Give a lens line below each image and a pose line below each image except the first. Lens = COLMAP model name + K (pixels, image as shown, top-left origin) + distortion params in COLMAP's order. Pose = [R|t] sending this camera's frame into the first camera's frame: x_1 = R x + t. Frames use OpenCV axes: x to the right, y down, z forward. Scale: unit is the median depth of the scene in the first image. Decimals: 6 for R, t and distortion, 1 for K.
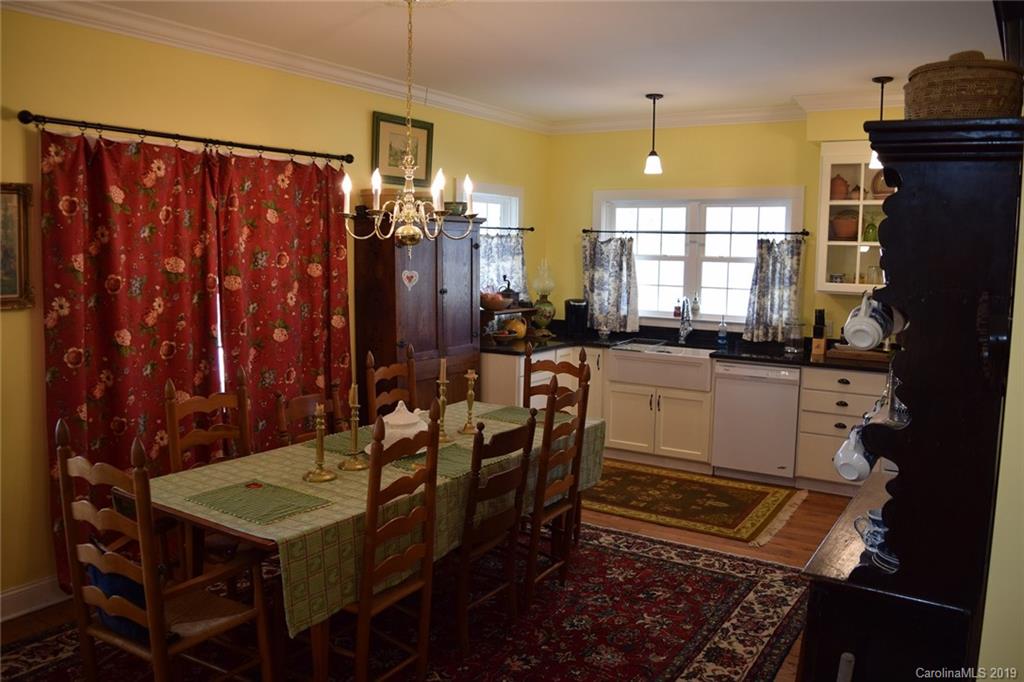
lens RADIAL K [[804.9, 0, 512.0], [0, 804.9, 341.0], [0, 0, 1]] dist [-0.093227, -0.000233]
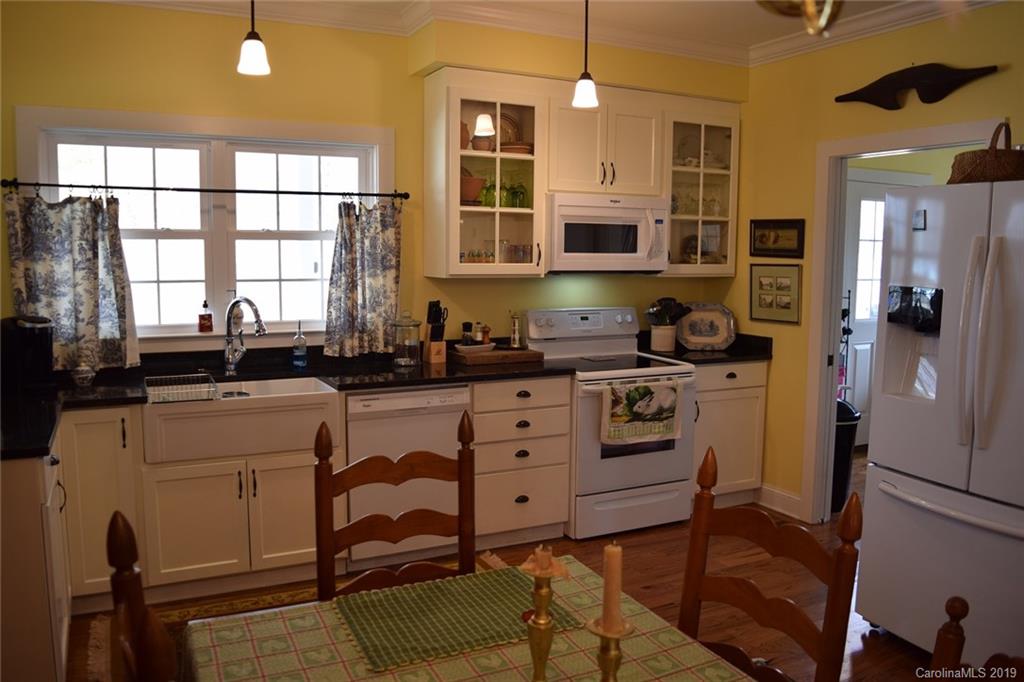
lens RADIAL K [[804.9, 0, 512.0], [0, 804.9, 341.0], [0, 0, 1]] dist [-0.093227, -0.000233]
pose [[0.508913, -0.103923, 0.854522, -0.194441], [0.098257, 0.993211, 0.062272, -0.039941], [-0.855192, 0.052271, 0.515669, 0.527087]]
